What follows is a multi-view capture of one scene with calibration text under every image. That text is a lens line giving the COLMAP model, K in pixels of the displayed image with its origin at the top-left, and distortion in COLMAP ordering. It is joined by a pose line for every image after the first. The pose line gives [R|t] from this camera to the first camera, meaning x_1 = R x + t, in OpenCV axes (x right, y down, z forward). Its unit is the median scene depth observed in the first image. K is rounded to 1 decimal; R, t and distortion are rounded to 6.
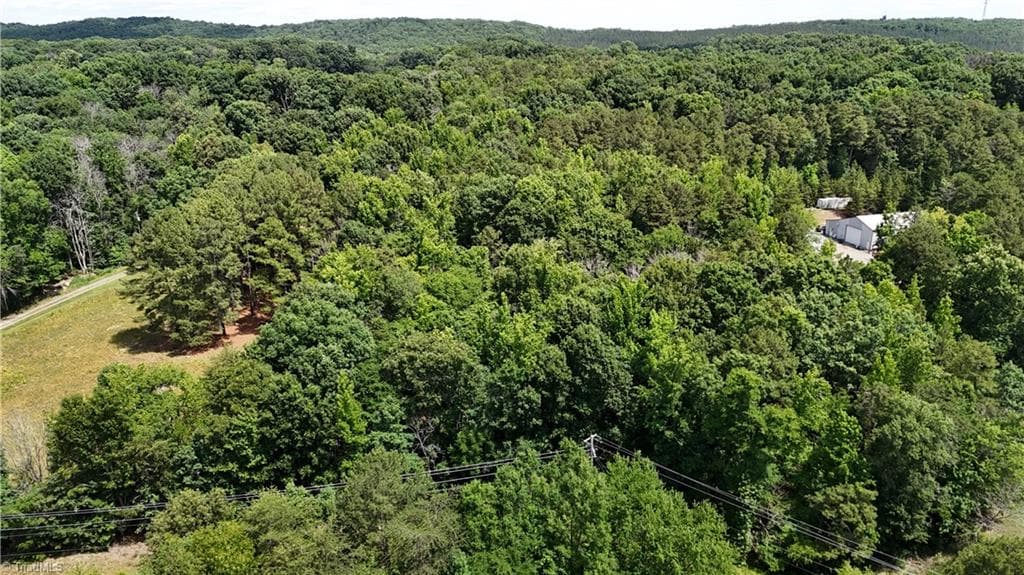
lens RADIAL K [[751.0, 0, 515.2], [0, 751.0, 290.3], [0, 0, 1]] dist [0.078932, -0.078105]
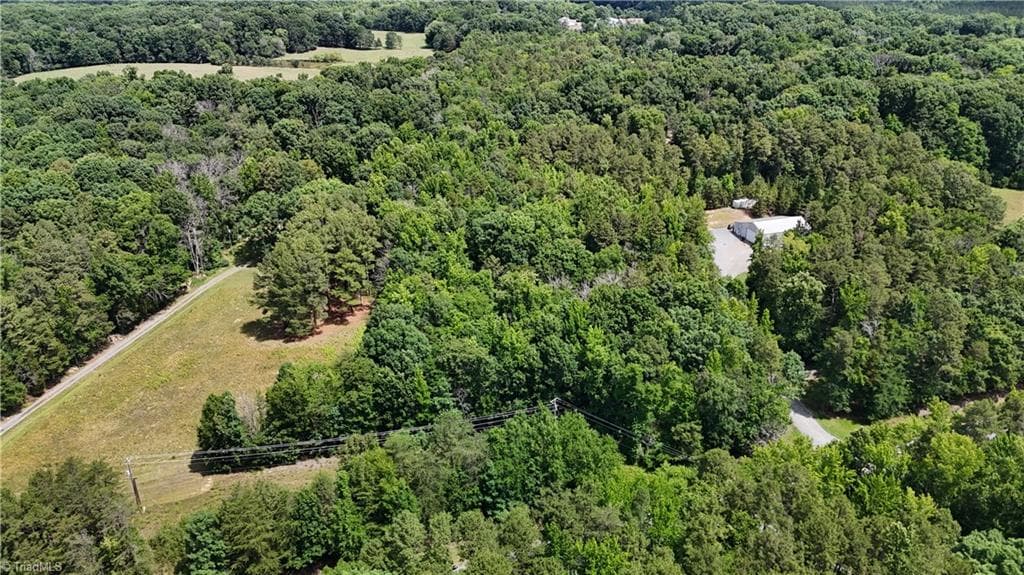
lens RADIAL K [[751.0, 0, 515.9], [0, 751.0, 288.7], [0, 0, 1]] dist [0.078932, -0.078105]
pose [[0.999636, -0.013505, 0.023362, -0.020339], [0.011101, 0.994913, 0.100129, -0.163499], [-0.024596, -0.099833, 0.994700, -0.502313]]
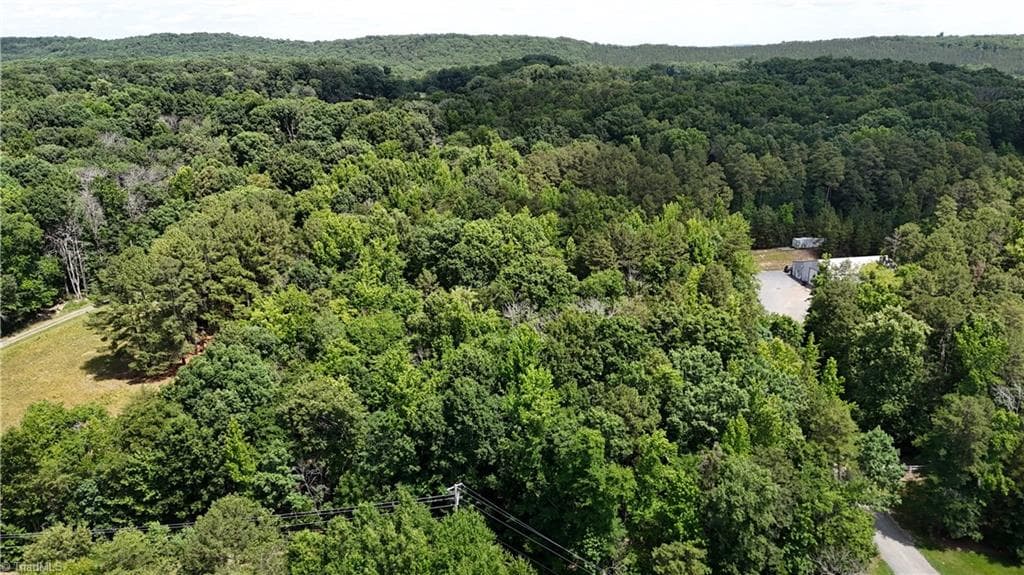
lens RADIAL K [[751.0, 0, 515.4], [0, 751.0, 289.9], [0, 0, 1]] dist [0.078932, -0.078105]
pose [[0.997364, 0.025238, -0.068033, 0.159495], [-0.026150, 0.999579, -0.012547, -0.046386], [0.067687, 0.014293, 0.997604, -0.046672]]
